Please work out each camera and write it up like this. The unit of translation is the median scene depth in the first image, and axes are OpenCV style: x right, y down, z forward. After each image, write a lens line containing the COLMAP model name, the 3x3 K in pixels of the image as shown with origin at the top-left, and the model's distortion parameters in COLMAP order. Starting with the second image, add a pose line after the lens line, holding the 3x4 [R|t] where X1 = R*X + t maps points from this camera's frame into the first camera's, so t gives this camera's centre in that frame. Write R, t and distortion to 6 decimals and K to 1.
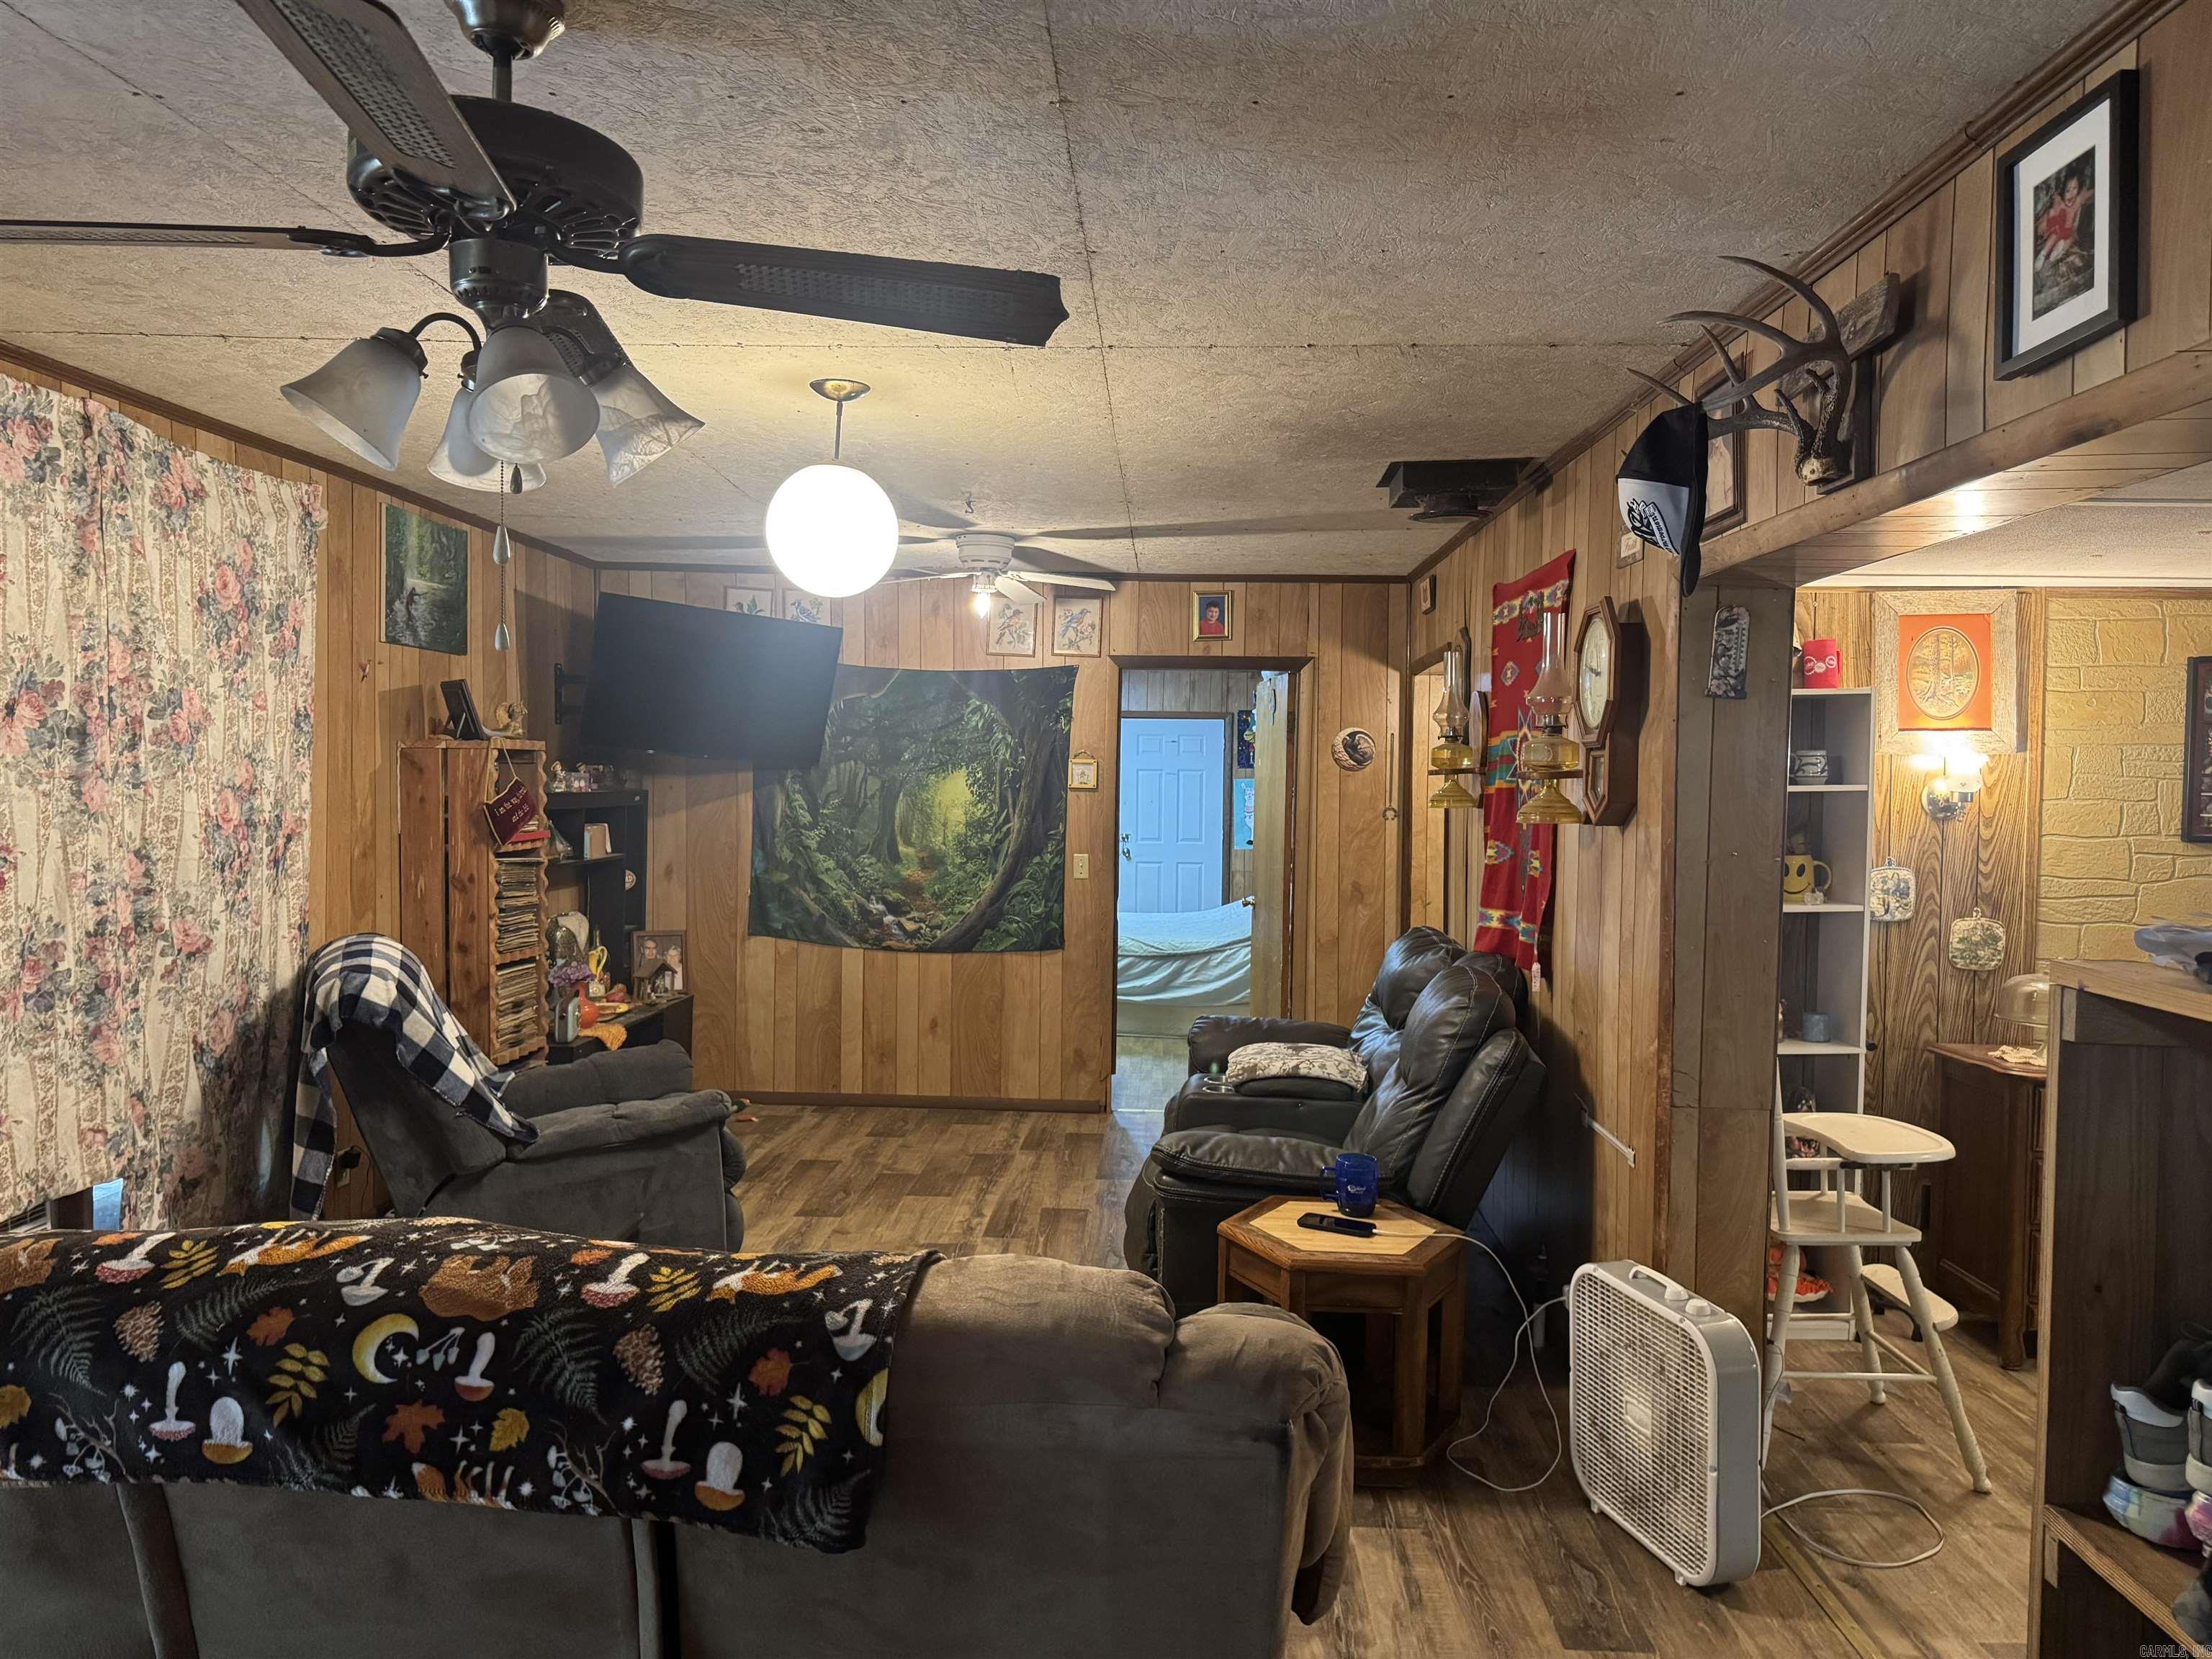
lens RADIAL K [[1551.7, 0, 1105.2], [0, 1551.7, 822.1], [0, 0, 1]] dist [0.160721, -0.272483]
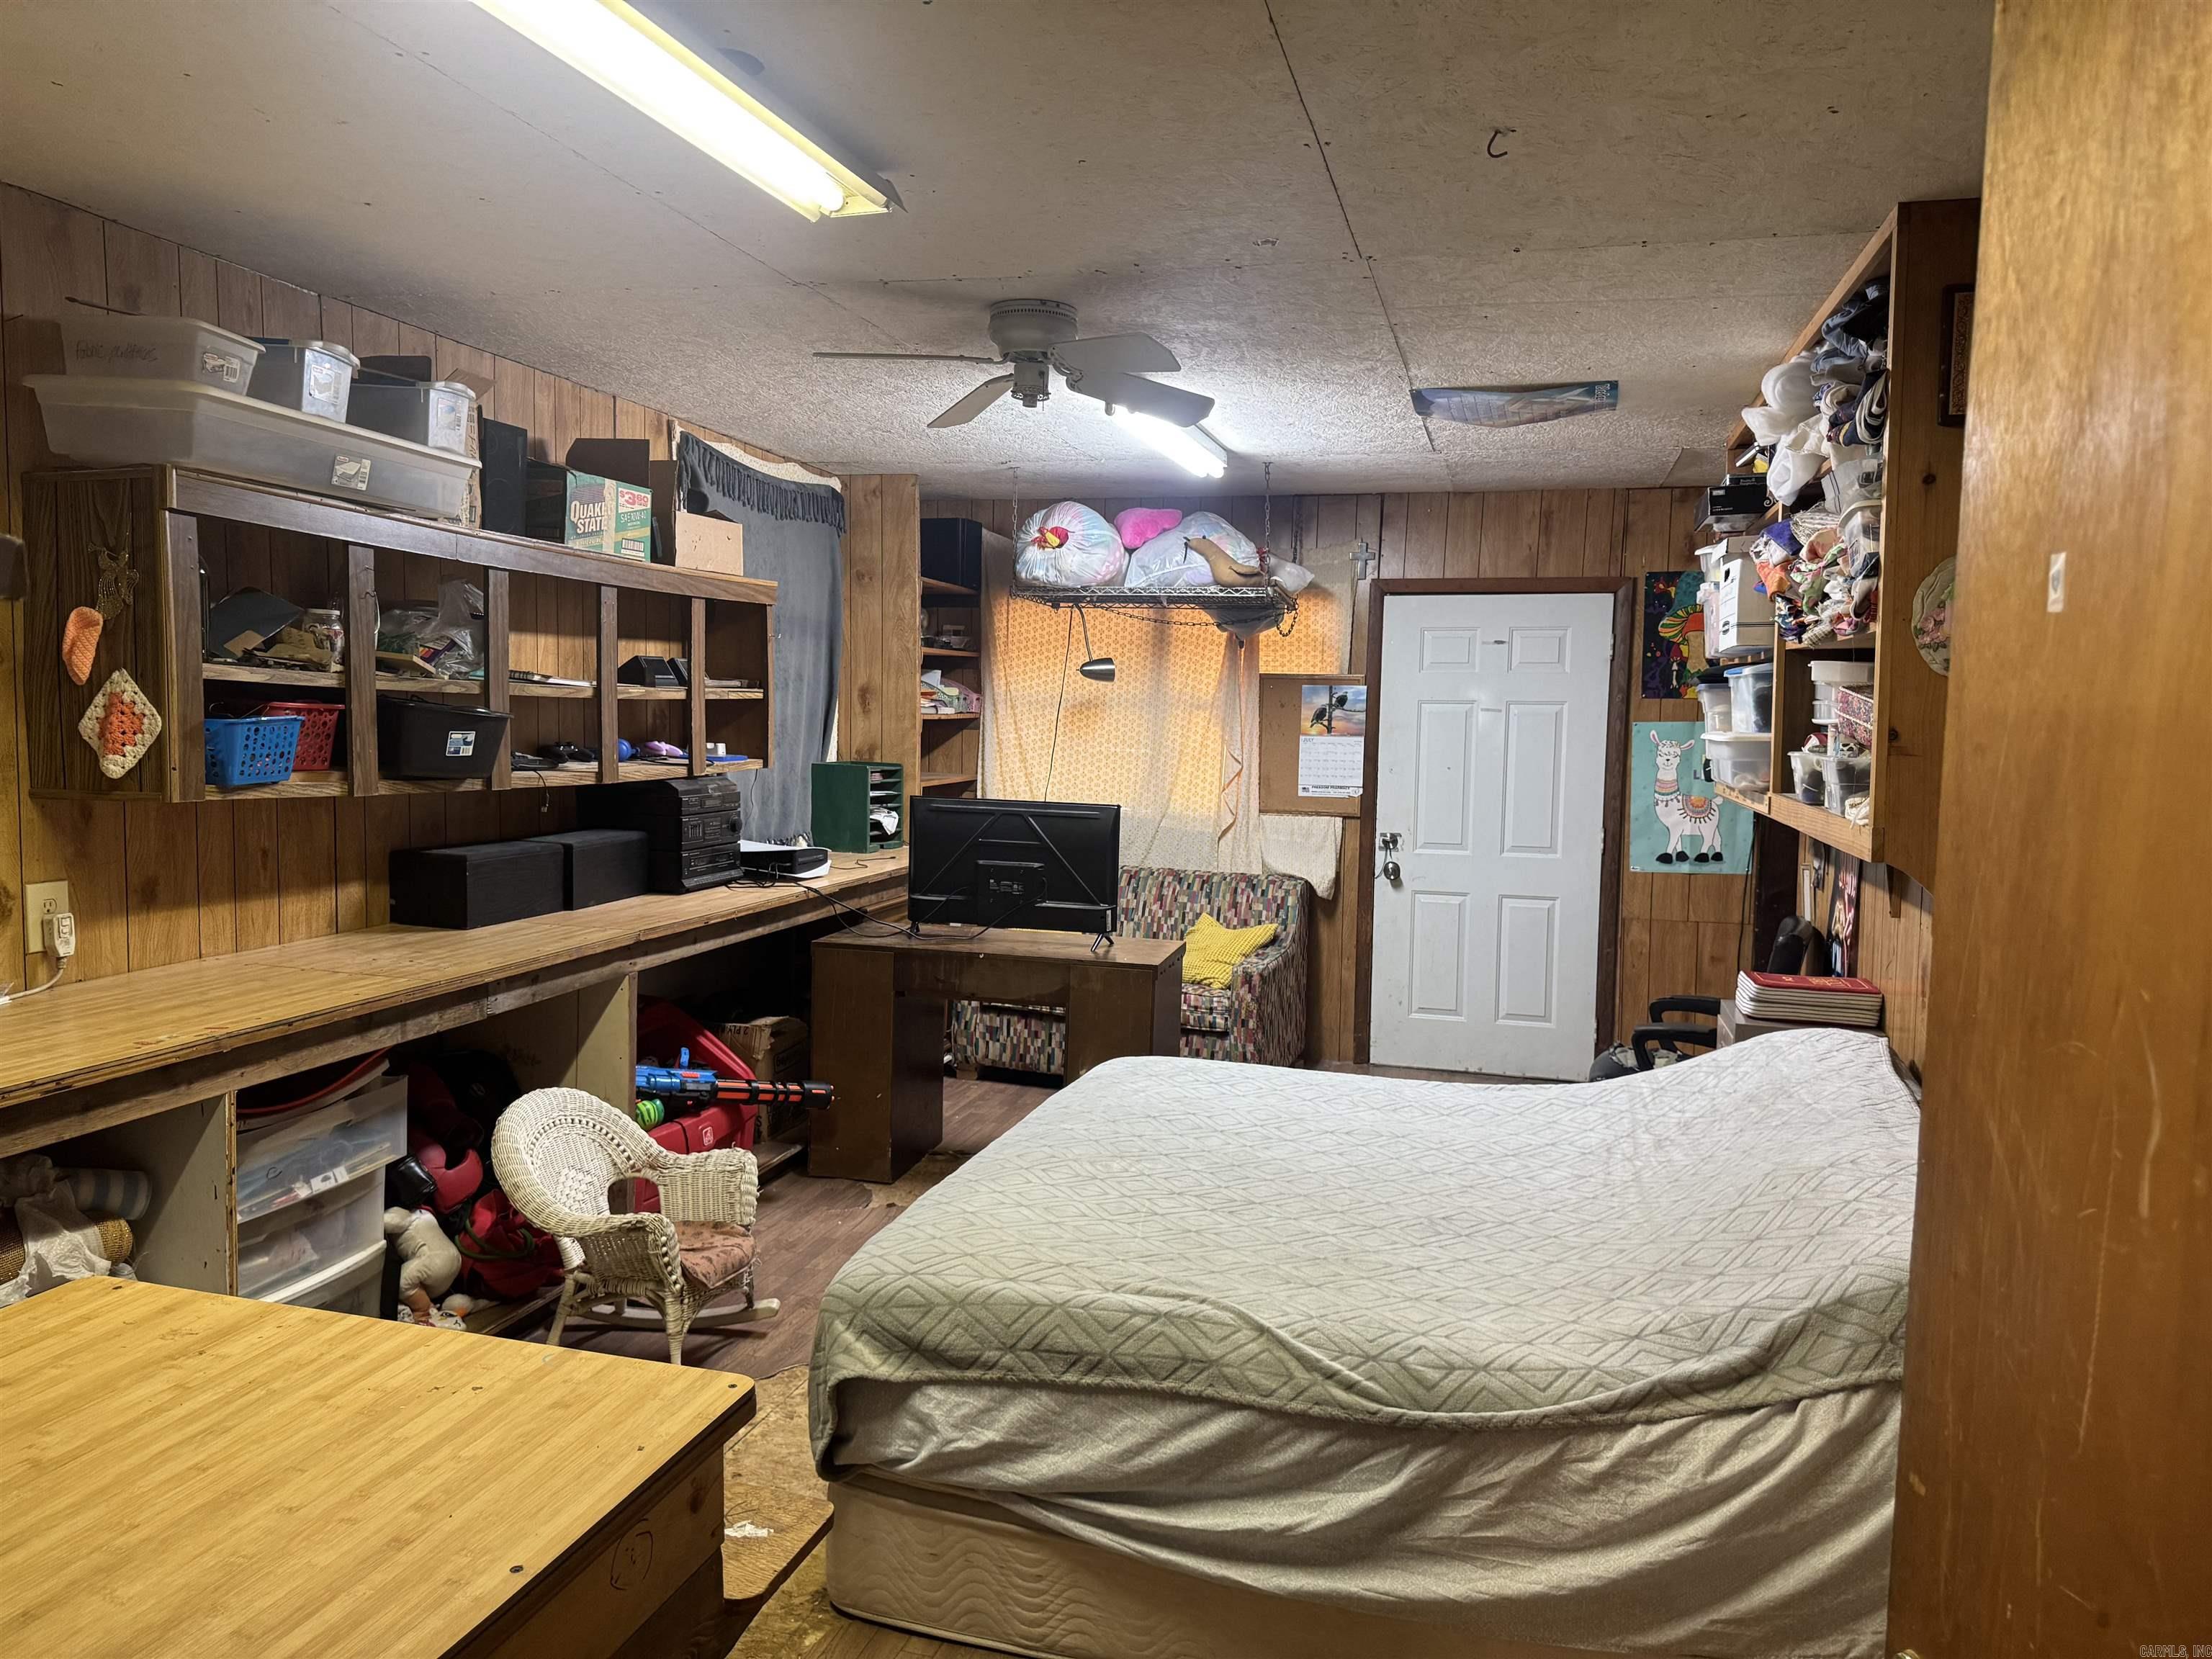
lens RADIAL K [[1540.3, 0, 1111.0], [0, 1540.3, 847.8], [0, 0, 1]] dist [0.002918, -0.006840]
pose [[0.975184, 0.023637, -0.220133, 0.064617], [-0.011025, 0.998235, 0.058348, -0.028138], [0.221123, -0.054473, 0.973723, 0.995287]]
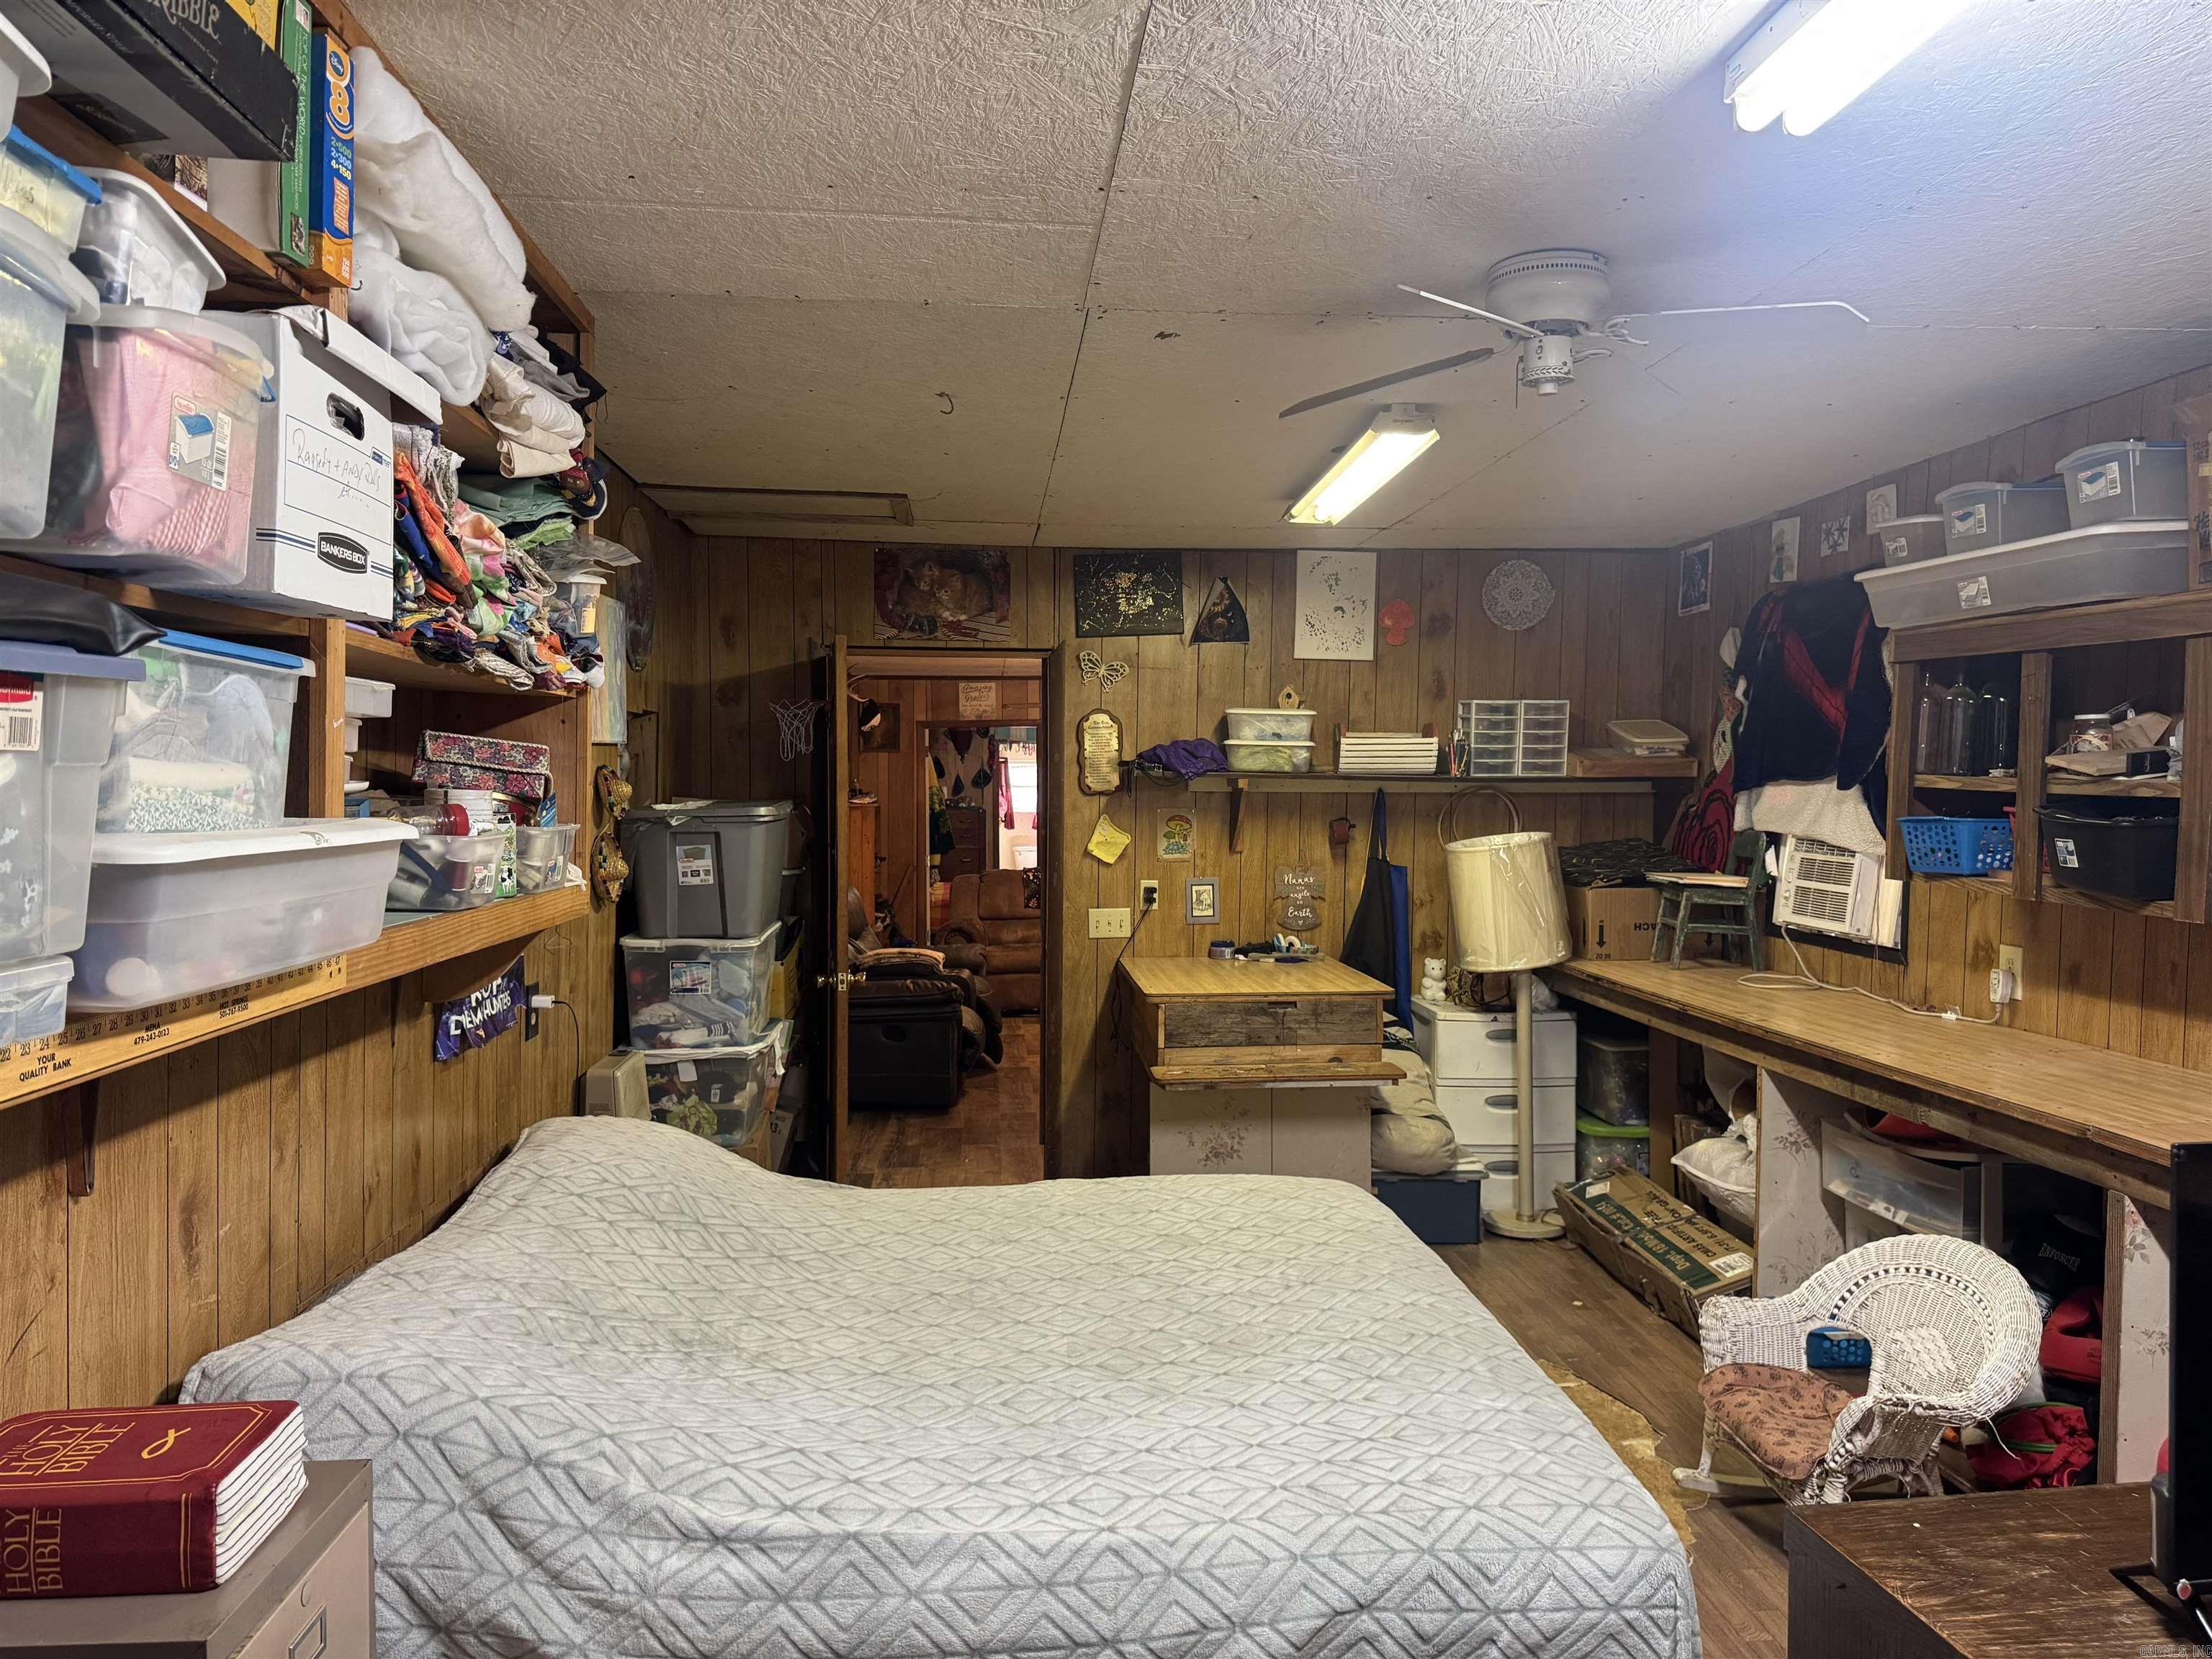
lens RADIAL K [[1551.7, 0, 1105.2], [0, 1551.7, 822.1], [0, 0, 1]] dist [0.160721, -0.272483]
pose [[-0.993505, -0.019445, -0.112111, 0.075283], [-0.025735, 0.998158, 0.054933, -0.064412], [0.110836, 0.057461, -0.992176, 2.069749]]
